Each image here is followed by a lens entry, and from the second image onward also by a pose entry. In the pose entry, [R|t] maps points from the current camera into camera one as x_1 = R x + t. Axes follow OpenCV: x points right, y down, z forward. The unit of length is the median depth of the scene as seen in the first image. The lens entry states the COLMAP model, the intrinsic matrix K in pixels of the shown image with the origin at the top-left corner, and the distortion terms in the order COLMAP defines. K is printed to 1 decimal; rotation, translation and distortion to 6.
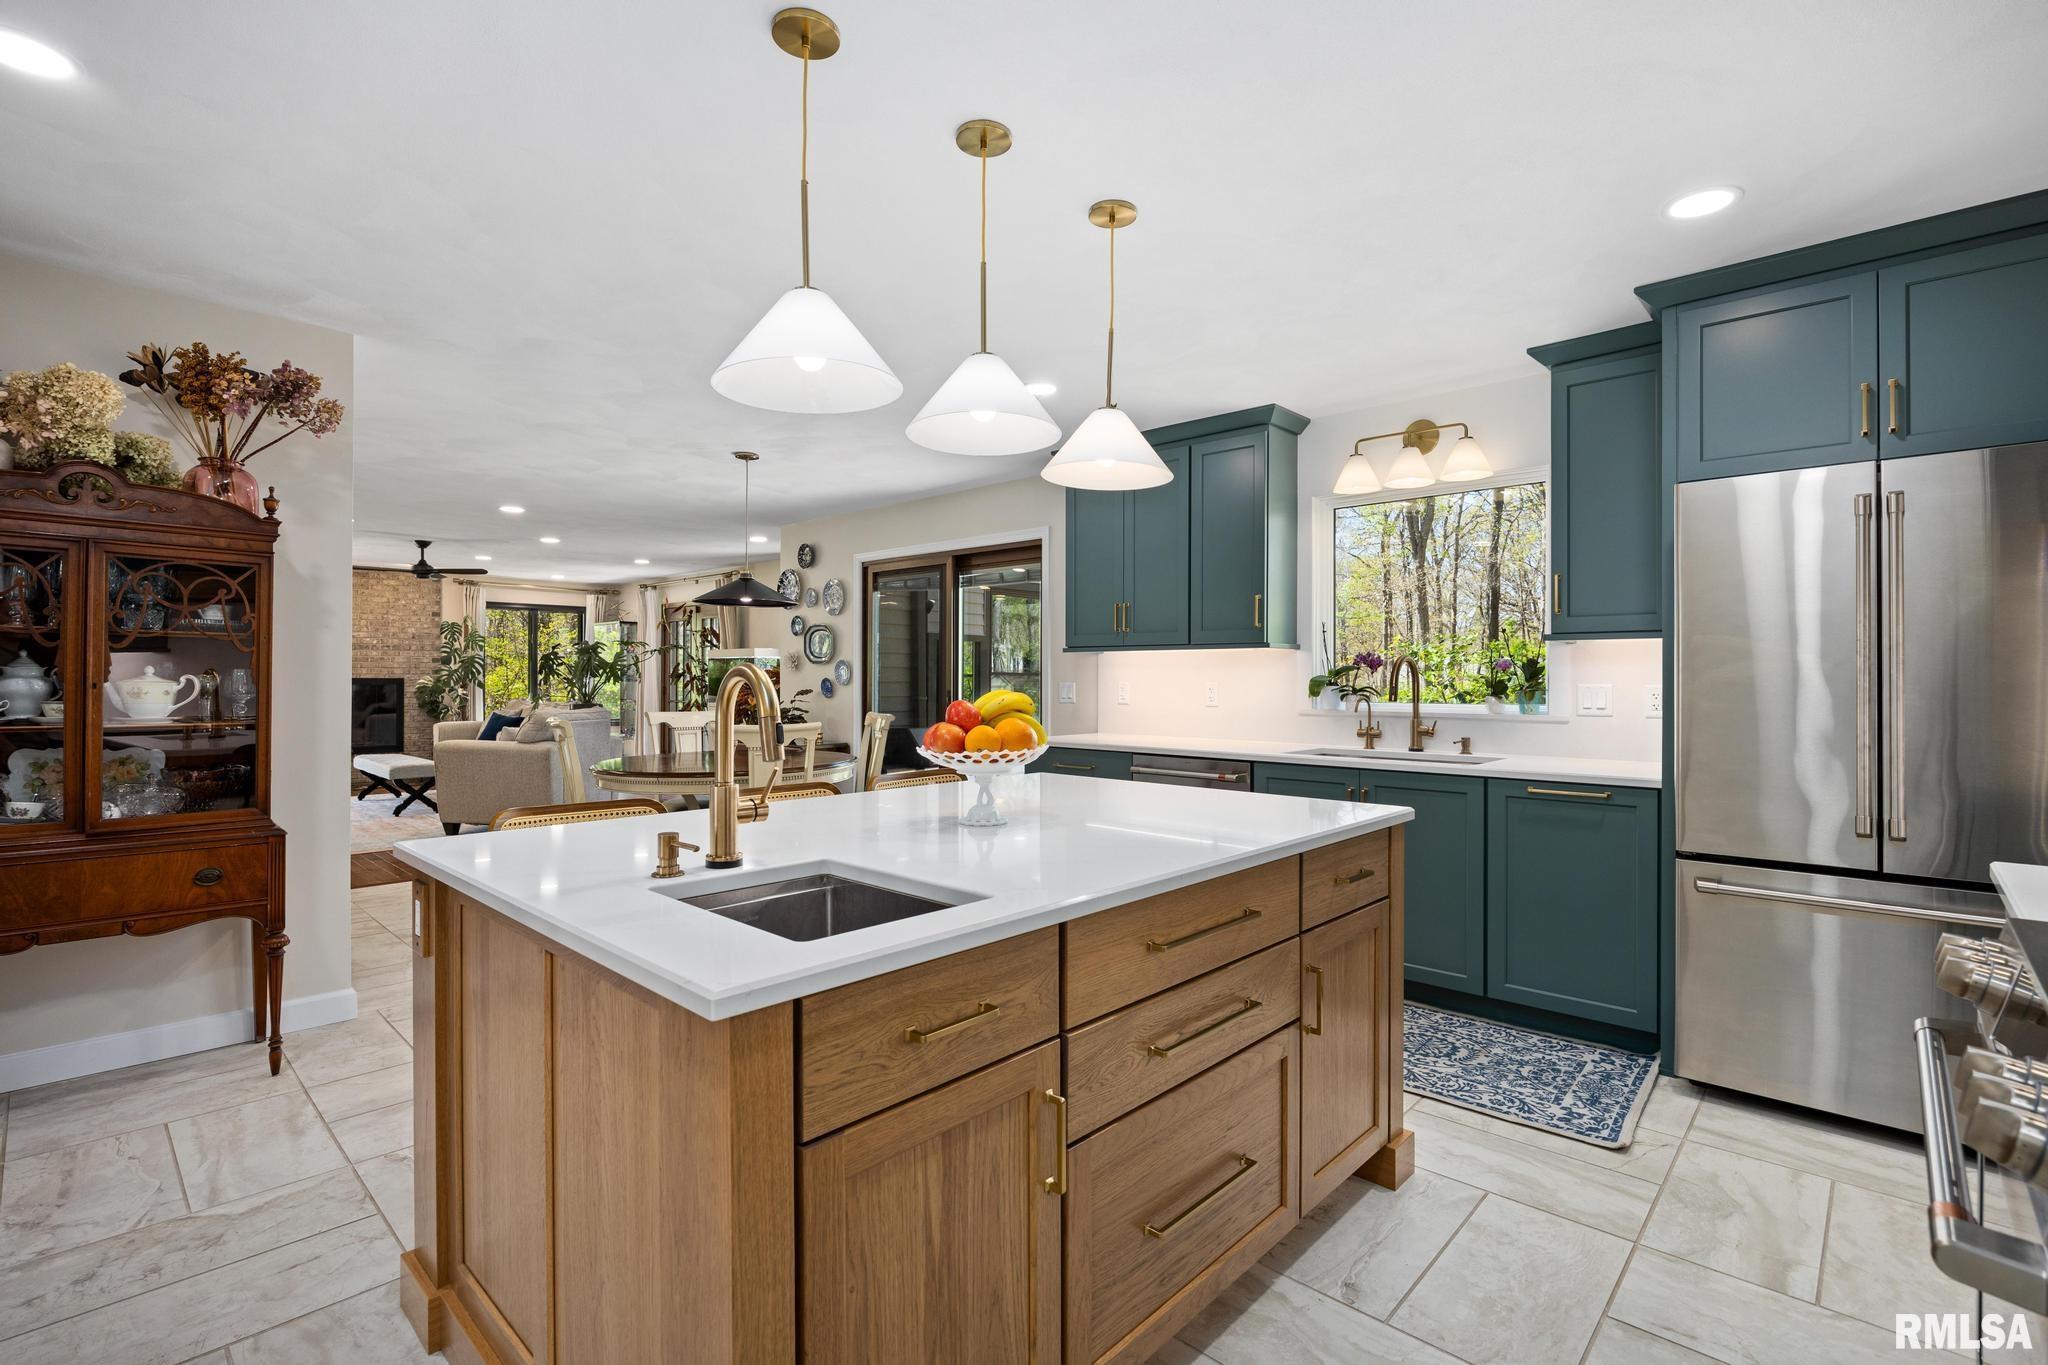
lens RADIAL K [[929.3, 0, 1036.1], [0, 929.3, 686.9], [0, 0, 1]] dist [-0.009466, -0.000340]
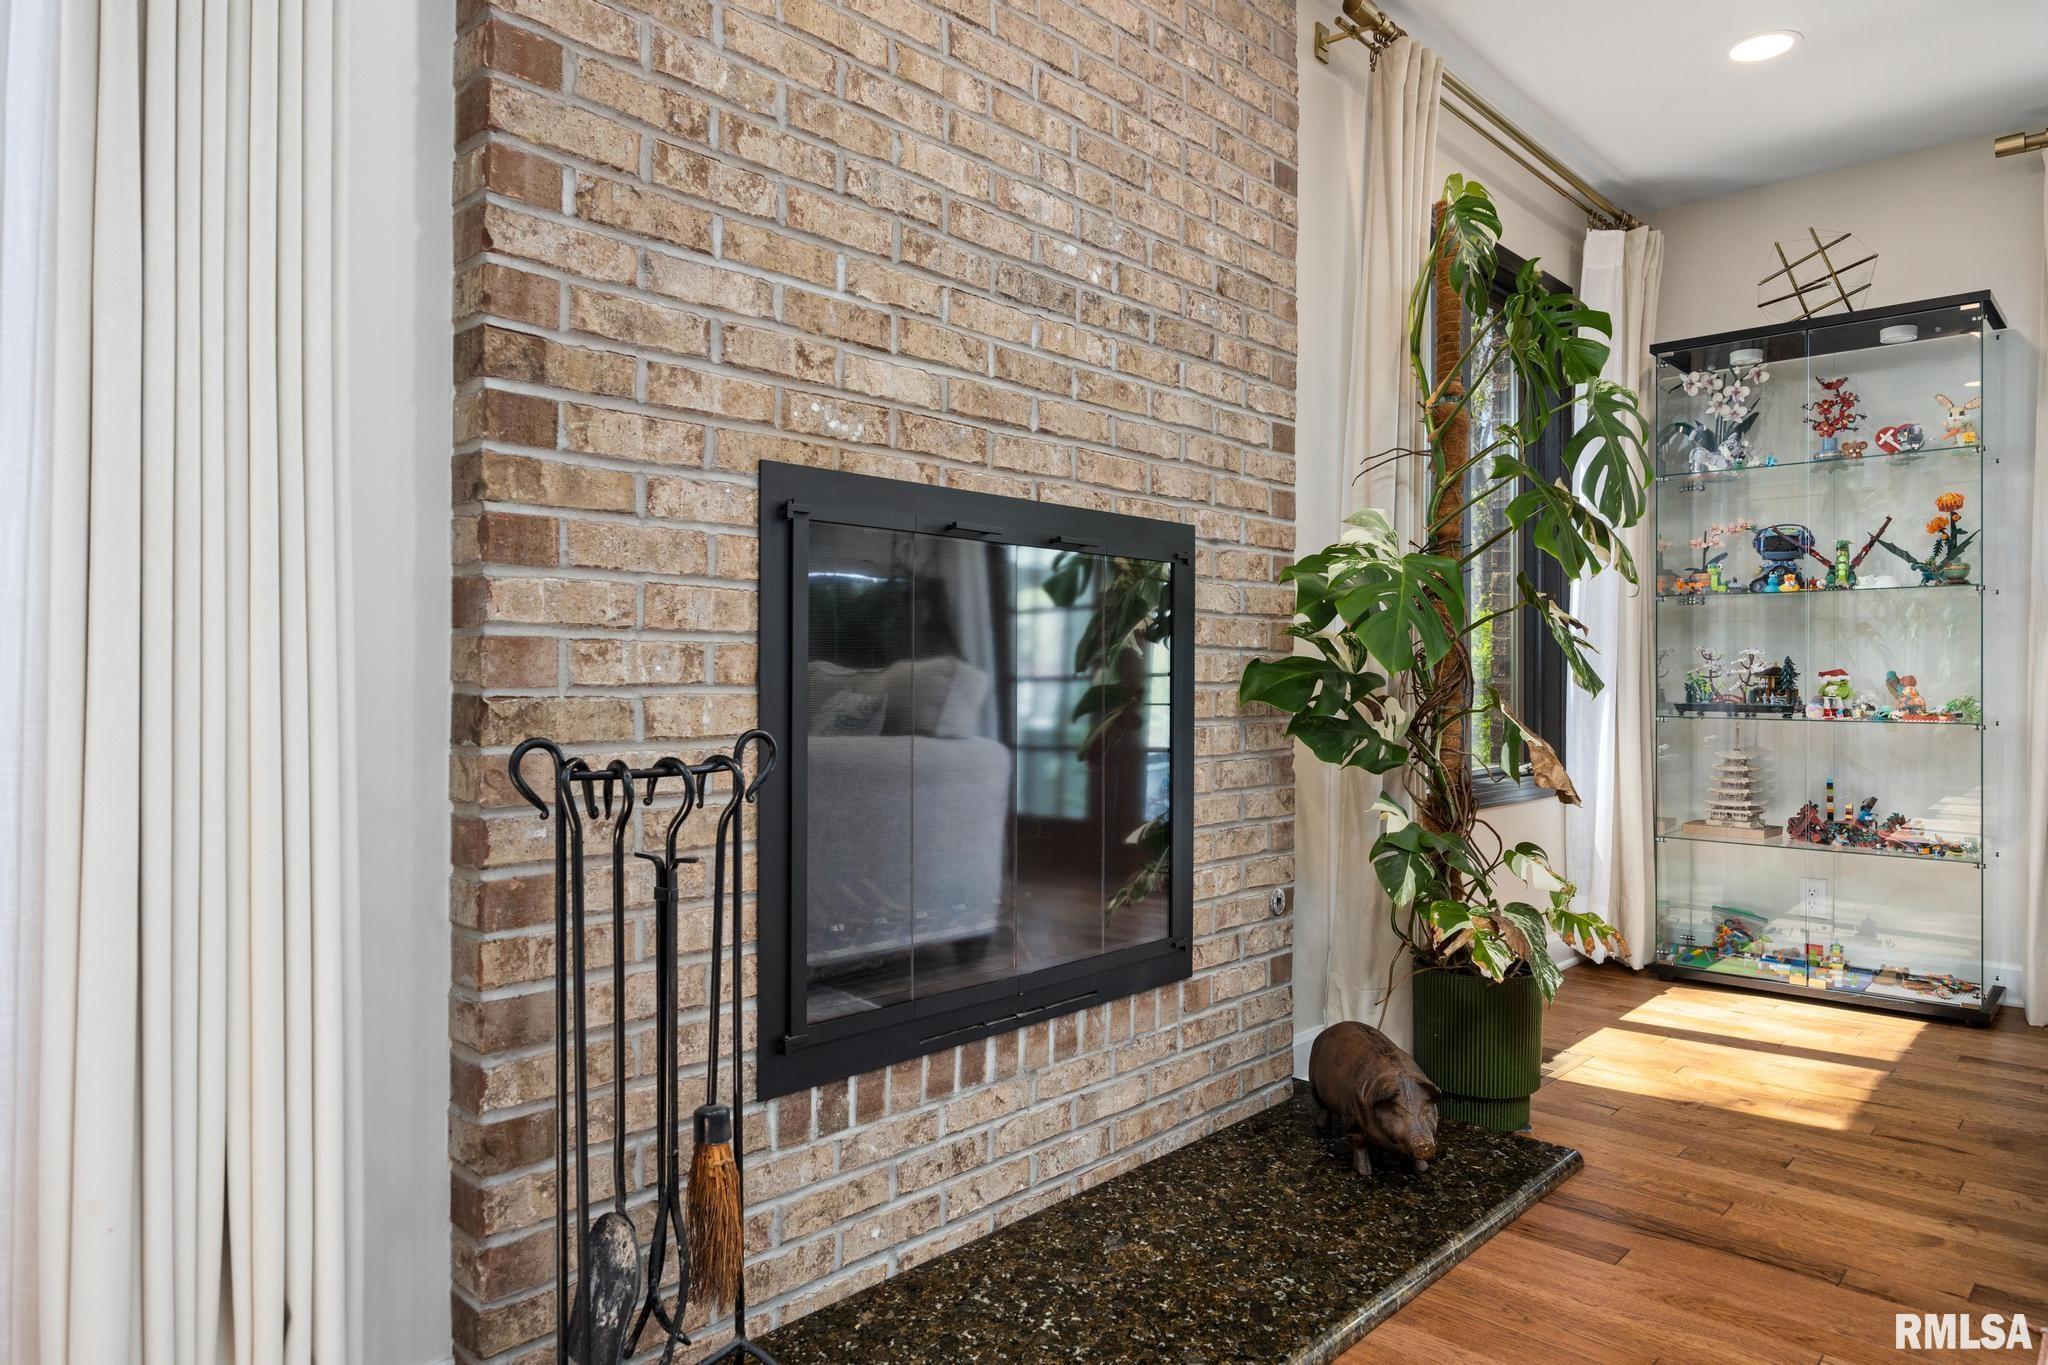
lens RADIAL K [[1249.0, 0, 1028.0], [0, 1249.0, 679.5], [0, 0, 1]] dist [-0.005334, -0.000470]
pose [[1.000000, 0.000298, -0.000371, -0.843055], [-0.000300, 0.999981, -0.006076, 0.022450], [0.000369, 0.006076, 0.999981, 0.922187]]
